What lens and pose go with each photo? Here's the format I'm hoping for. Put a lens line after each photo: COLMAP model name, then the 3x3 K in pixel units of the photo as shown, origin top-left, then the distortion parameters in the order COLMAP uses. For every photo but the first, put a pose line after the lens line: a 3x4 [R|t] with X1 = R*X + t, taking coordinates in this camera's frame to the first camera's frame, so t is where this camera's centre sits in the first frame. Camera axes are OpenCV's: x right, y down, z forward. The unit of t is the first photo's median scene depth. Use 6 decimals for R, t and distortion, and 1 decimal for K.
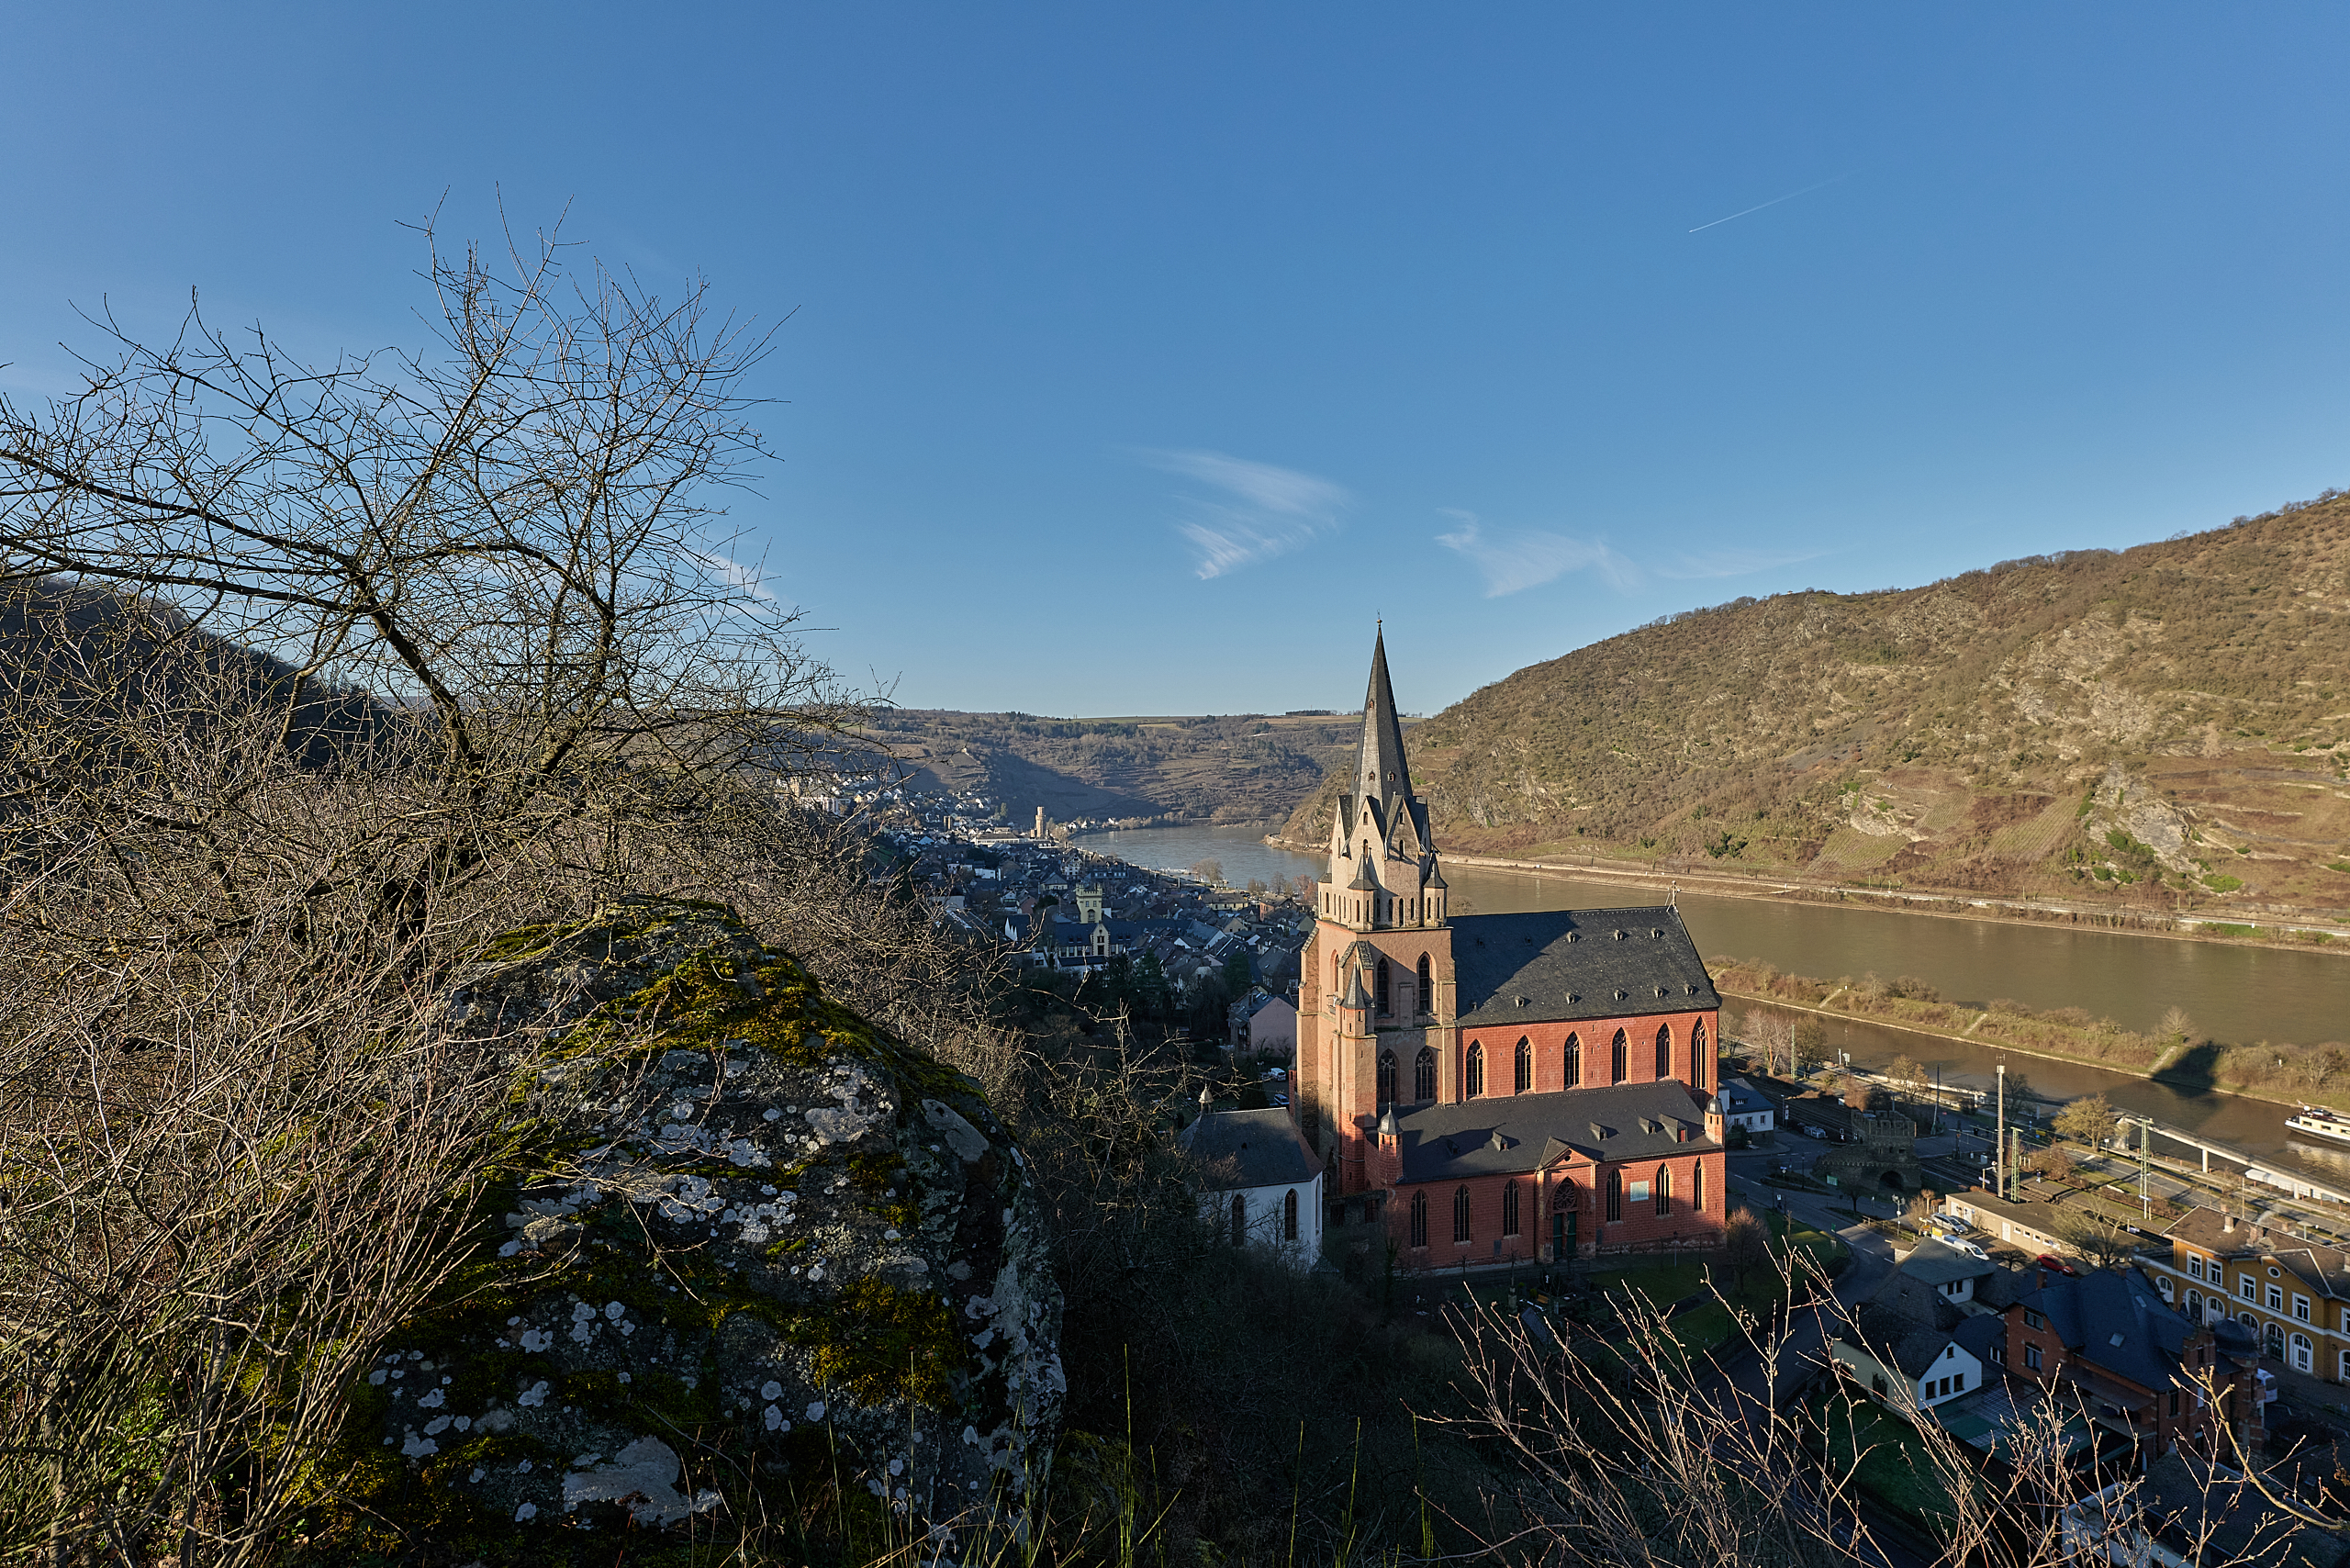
lens RADIAL K [[1111.6, 0, 1179.9], [0, 1111.6, 802.8], [0, 0, 1]] dist [-0.004994, -0.000411]
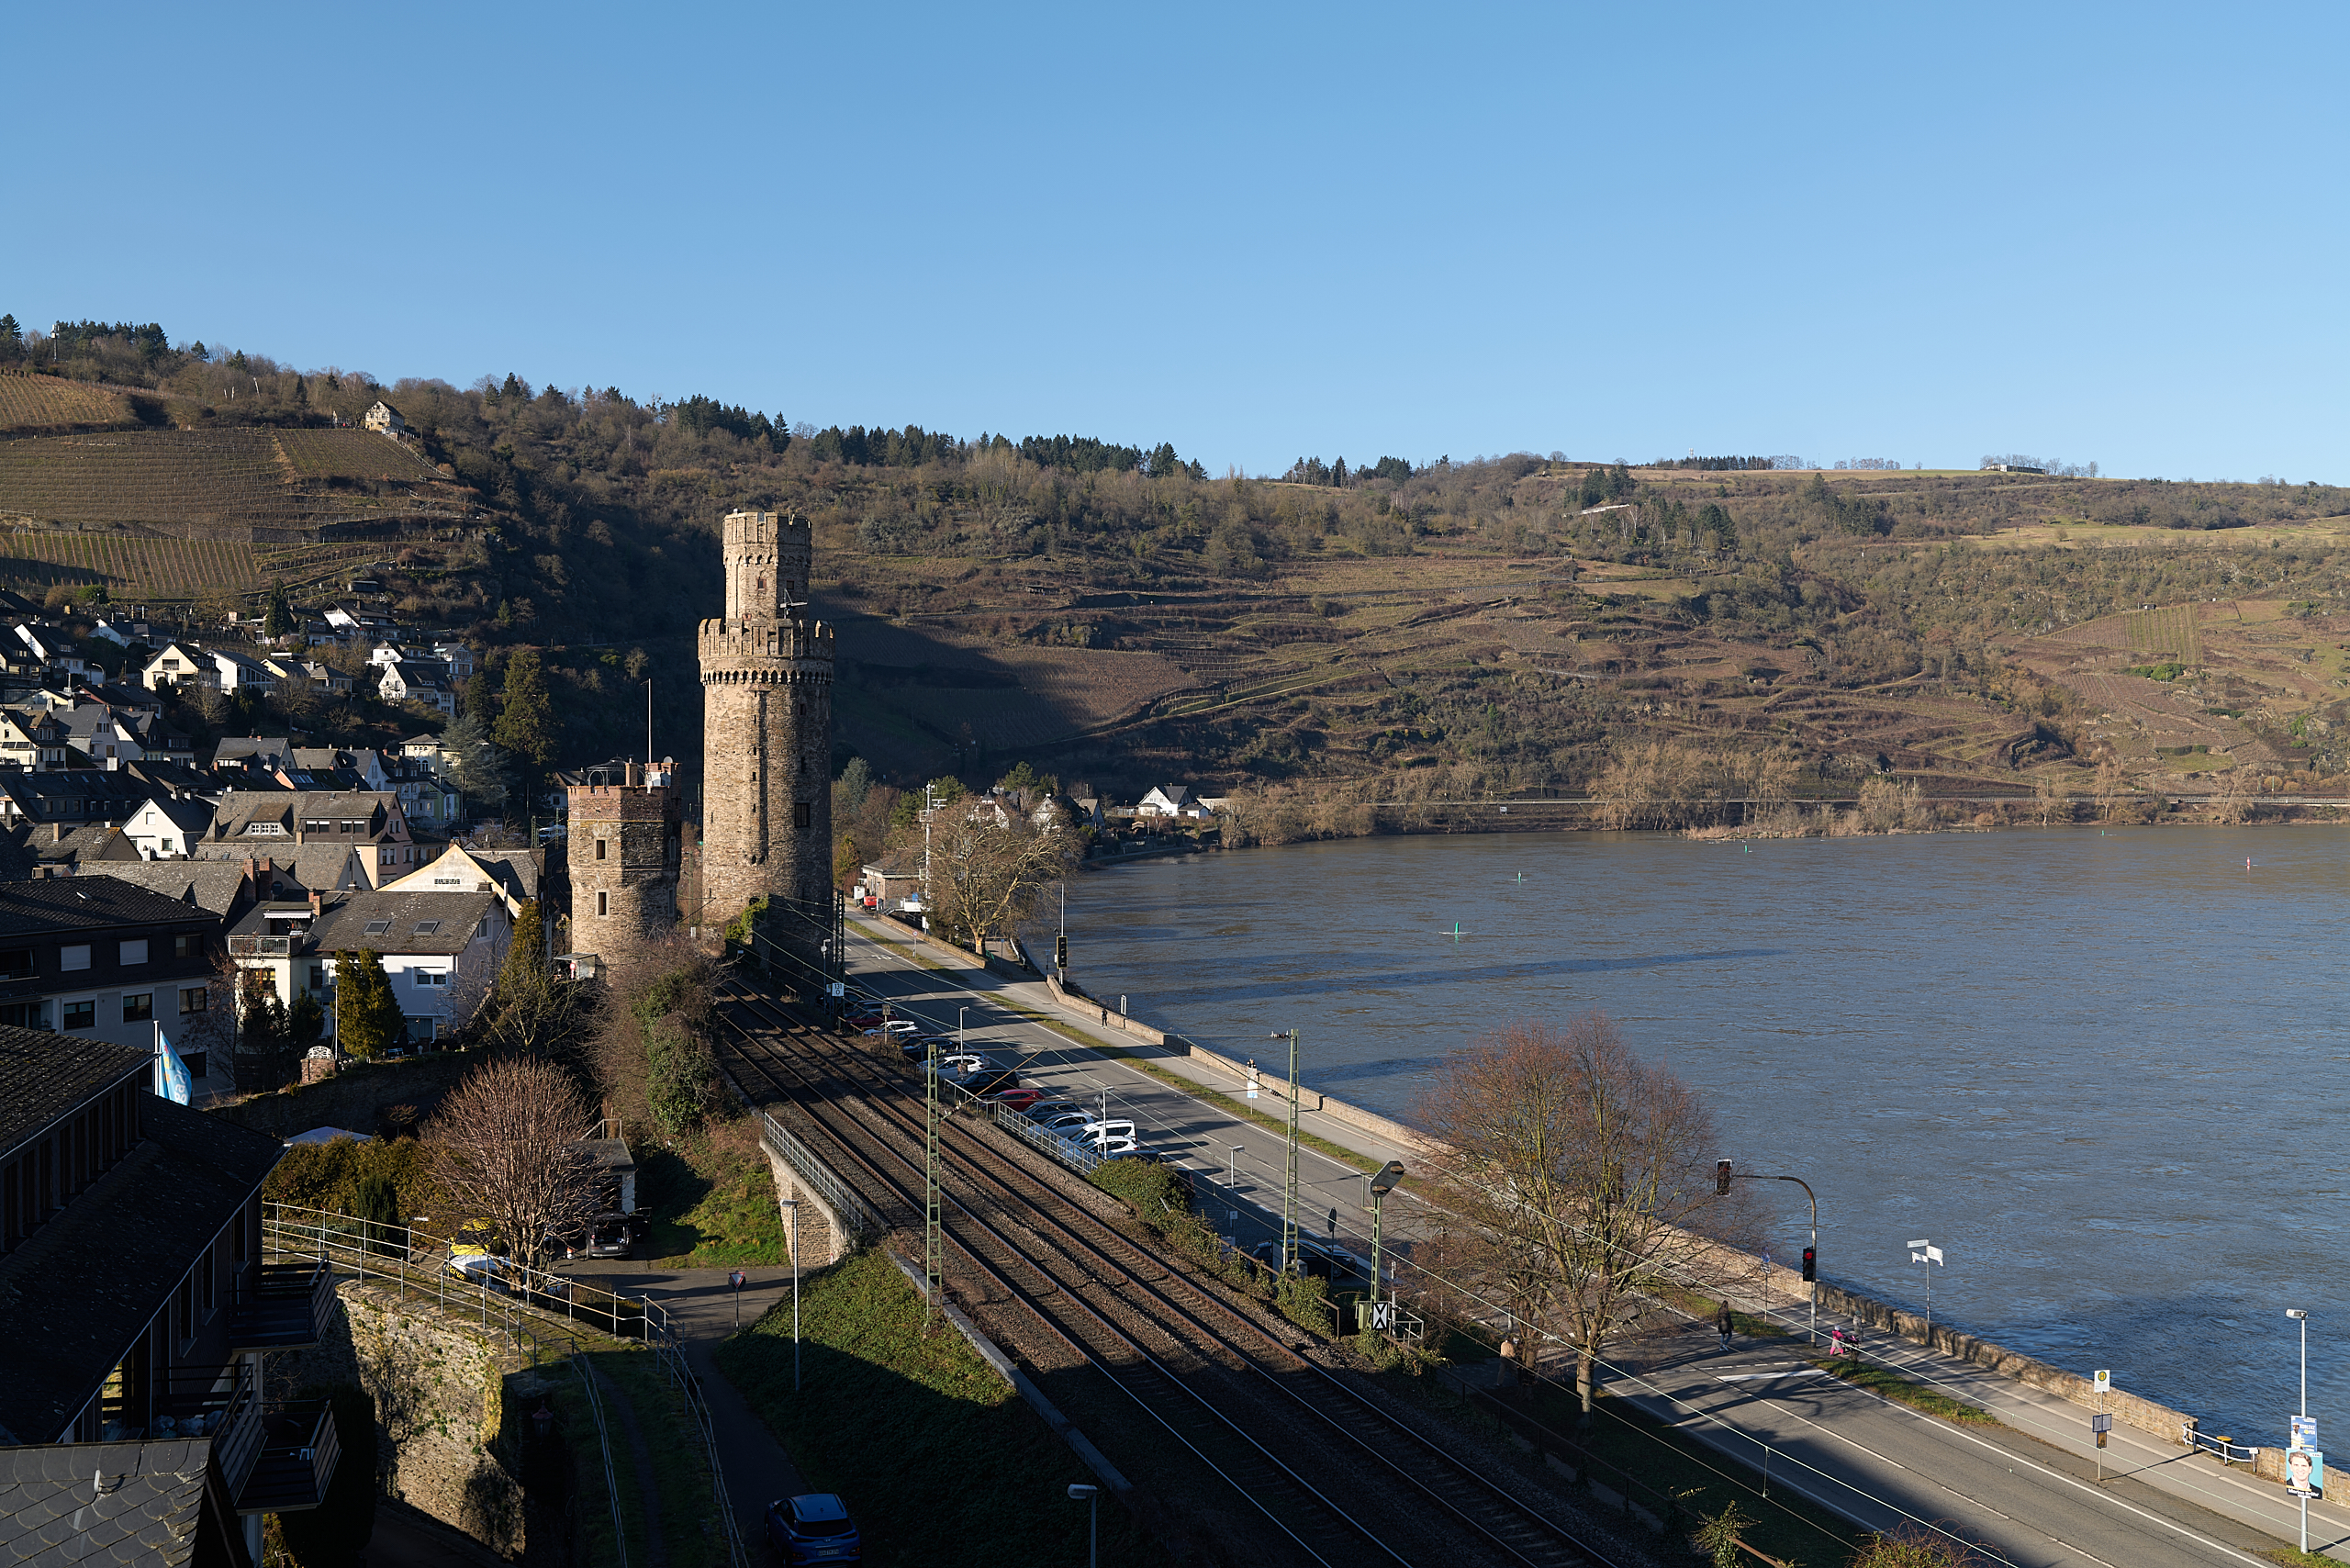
lens RADIAL K [[2262.7, 0, 1175.4], [0, 2262.7, 787.9], [0, 0, 1]] dist [-0.003881, 0.000000]
pose [[0.999187, 0.006851, 0.039724, -0.135067], [-0.006588, 0.999956, -0.006741, 0.029493], [-0.039769, 0.006474, 0.999188, 1.112065]]
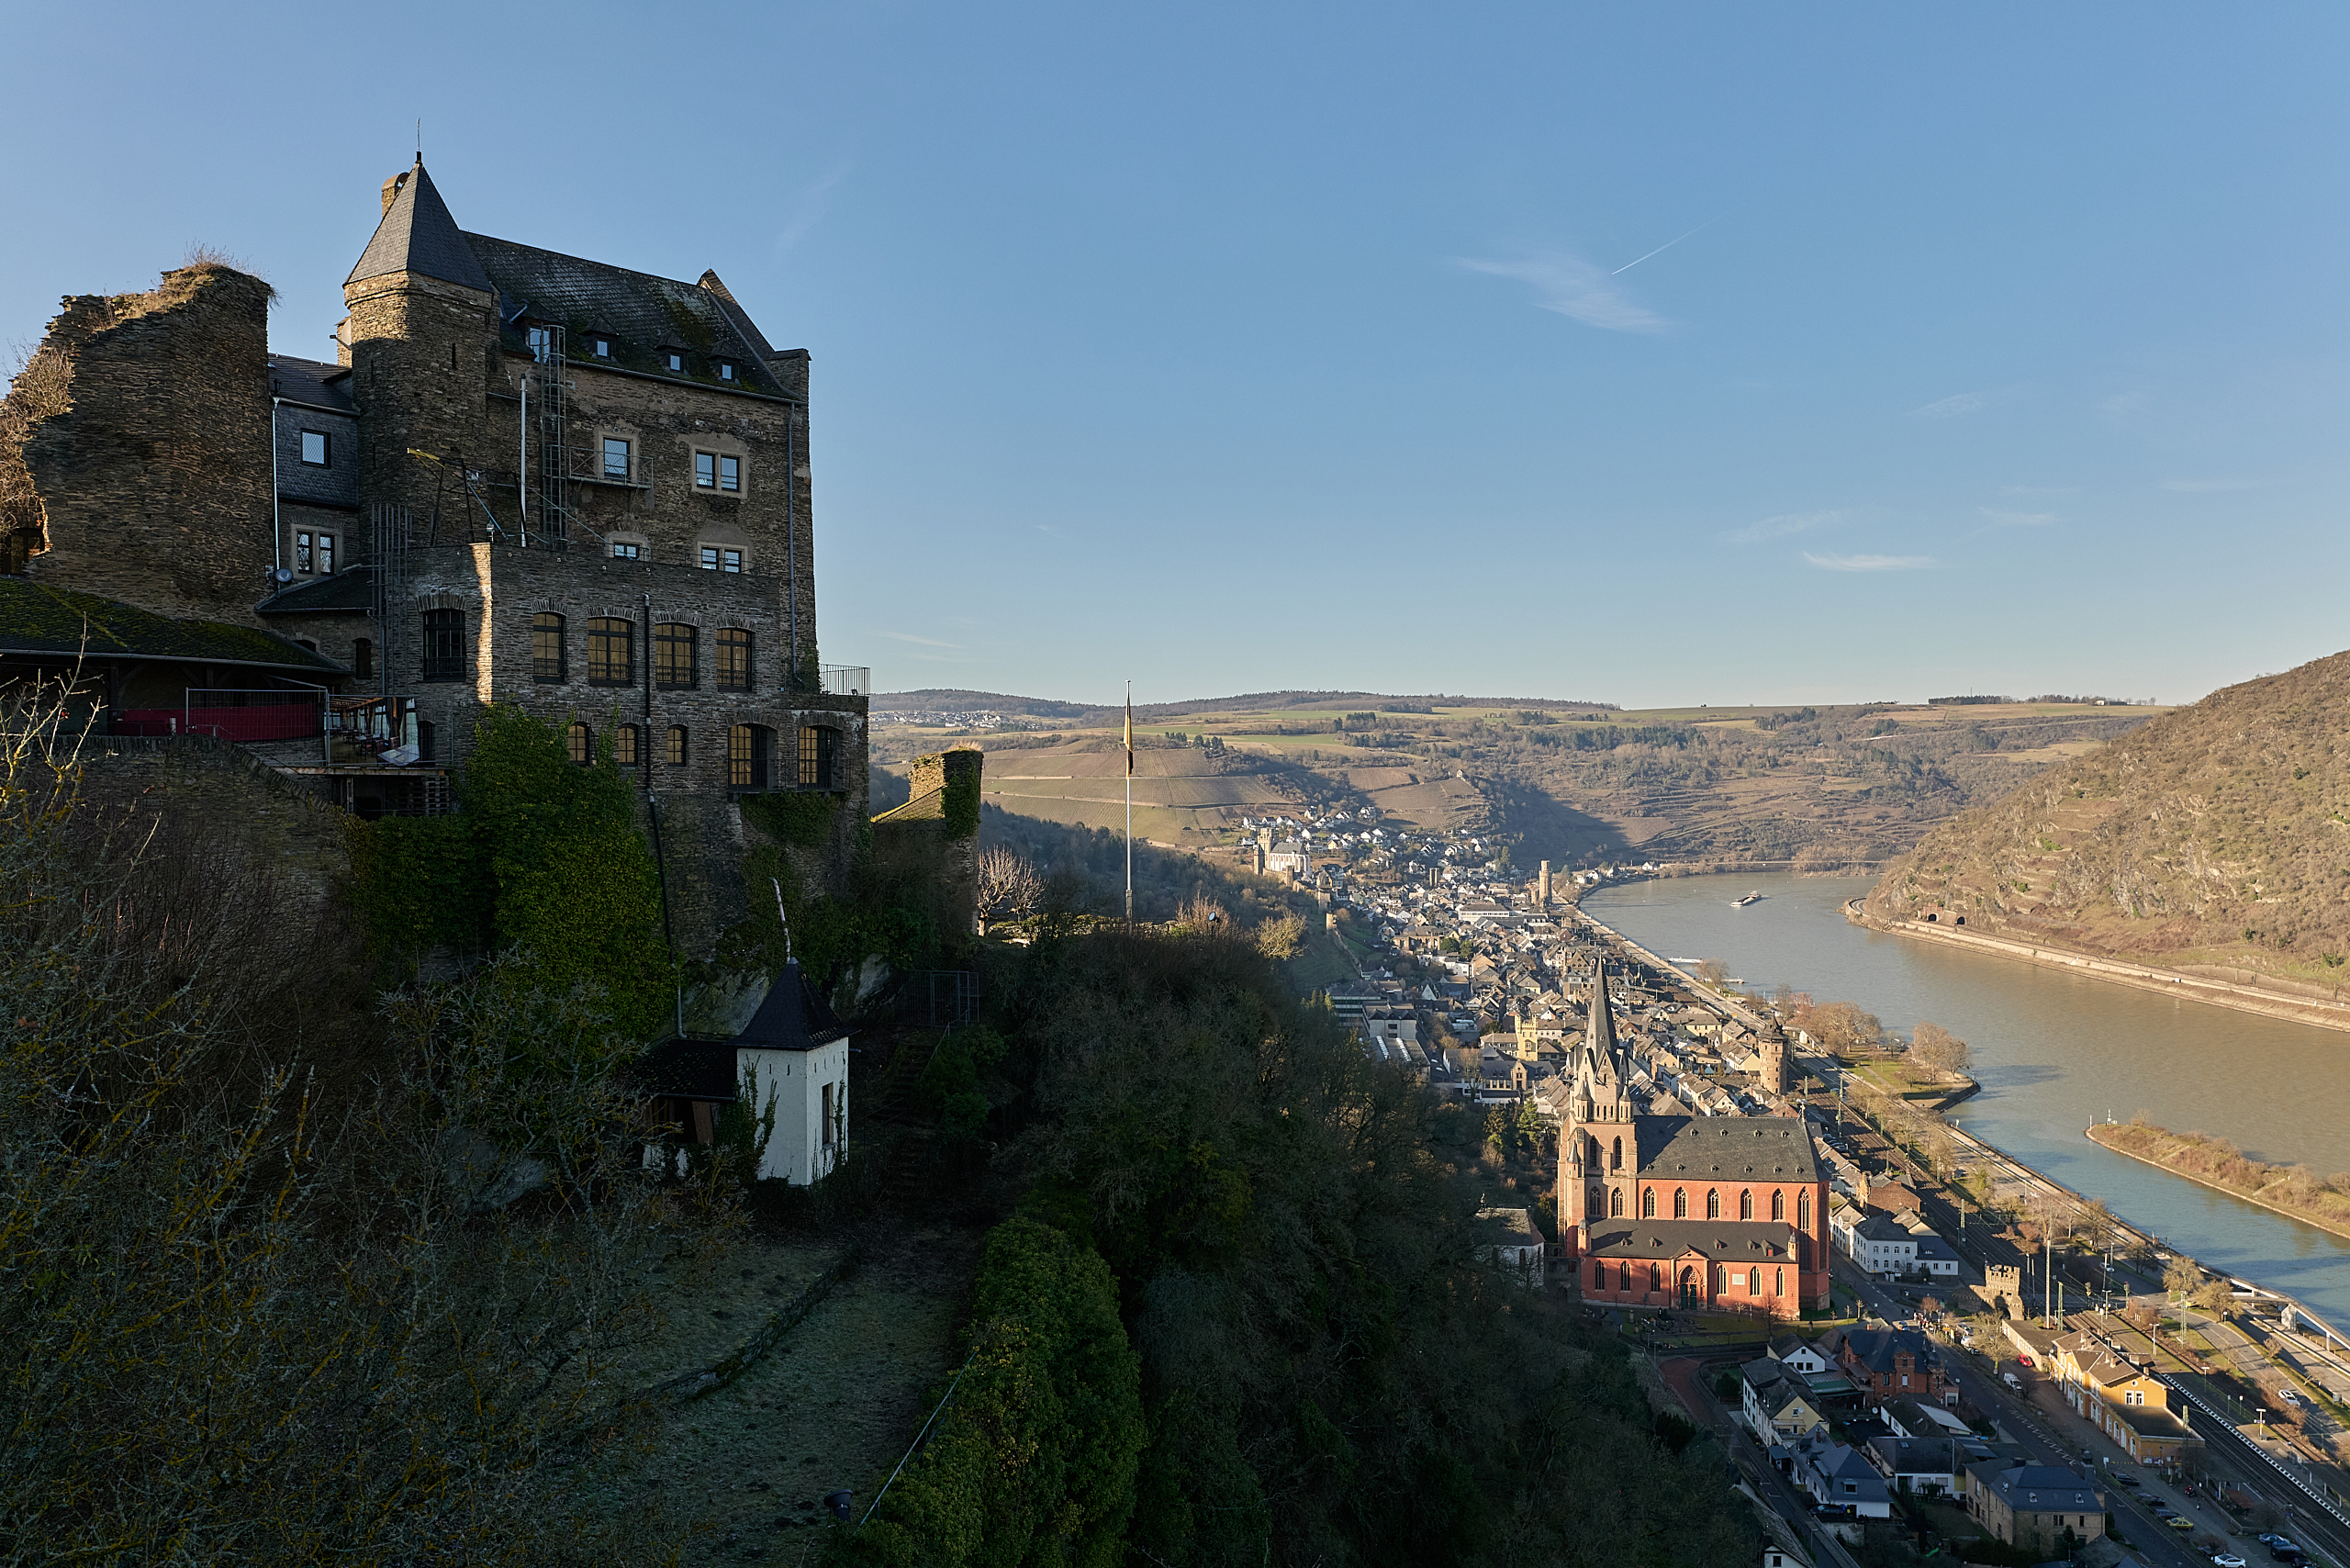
lens RADIAL K [[1576.5, 0, 1175.1], [0, 1576.5, 790.6], [0, 0, 1]] dist [0.011428, 0.003737]
pose [[0.927618, 0.005455, -0.373490, 0.077409], [-0.005035, 0.999985, 0.002099, -0.066323], [0.373496, -0.000067, 0.927632, -0.257096]]
